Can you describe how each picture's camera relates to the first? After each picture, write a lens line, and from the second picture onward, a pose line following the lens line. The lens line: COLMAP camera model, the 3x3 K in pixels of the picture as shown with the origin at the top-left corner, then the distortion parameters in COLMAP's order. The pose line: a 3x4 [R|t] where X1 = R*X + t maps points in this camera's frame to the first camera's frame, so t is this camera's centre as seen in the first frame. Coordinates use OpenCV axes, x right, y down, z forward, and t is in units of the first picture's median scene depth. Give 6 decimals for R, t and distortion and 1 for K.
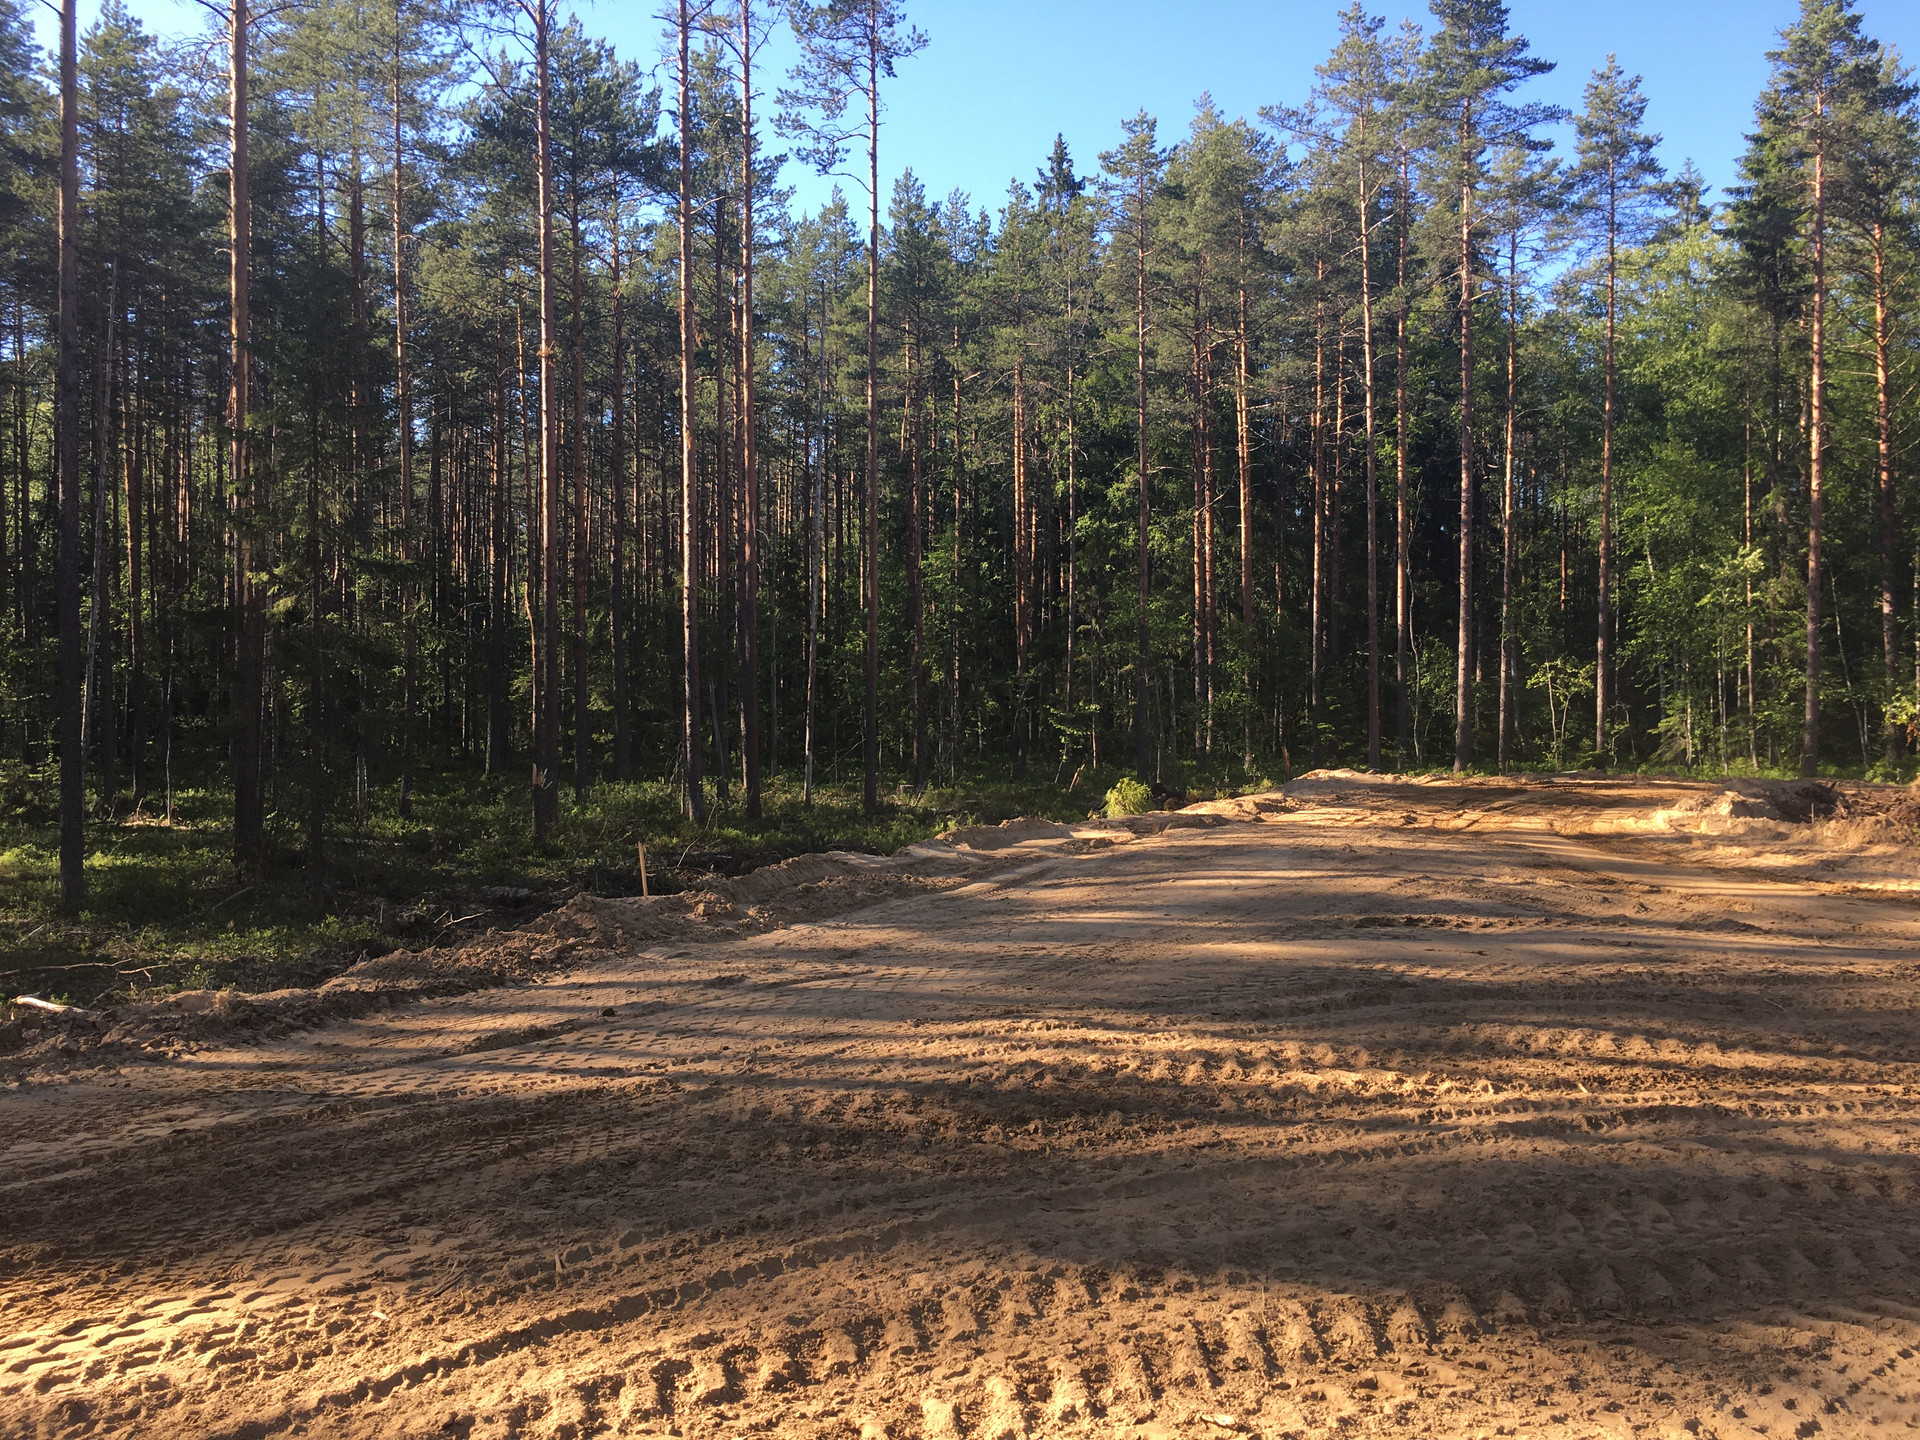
lens RADIAL K [[1593.3, 0, 960.0], [0, 1593.3, 720.0], [0, 0, 1]] dist [0.065418, -0.093894]
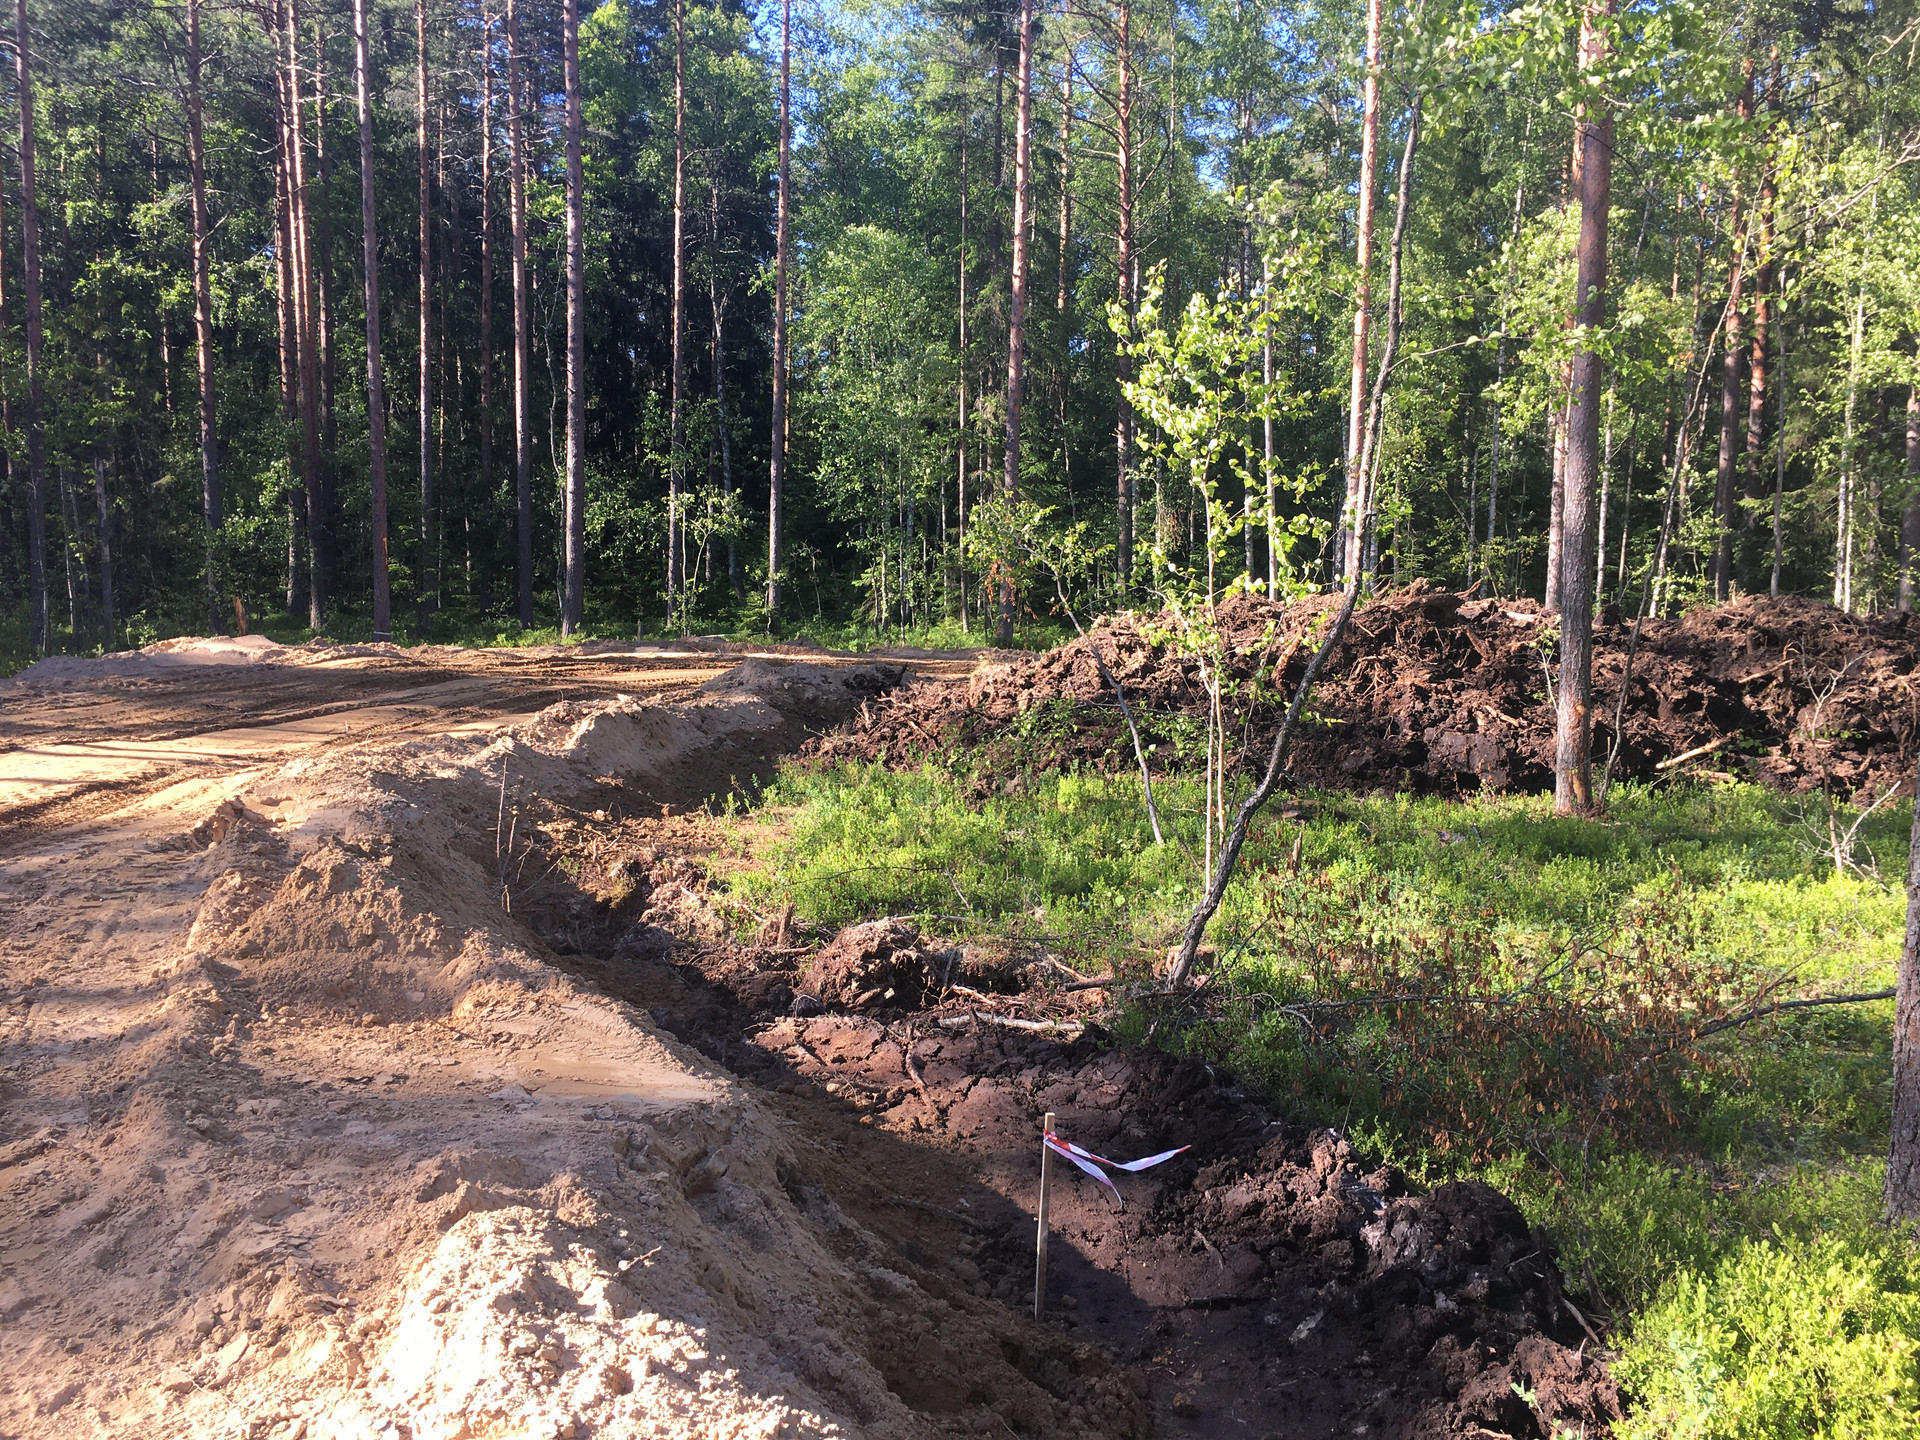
lens RADIAL K [[1593.3, 0, 960.0], [0, 1593.3, 720.0], [0, 0, 1]] dist [0.065418, -0.093894]
pose [[0.935871, -0.014318, 0.352051, 0.200121], [-0.019129, 0.995635, 0.091347, 0.000757], [-0.351822, -0.092223, 0.931513, 0.235831]]
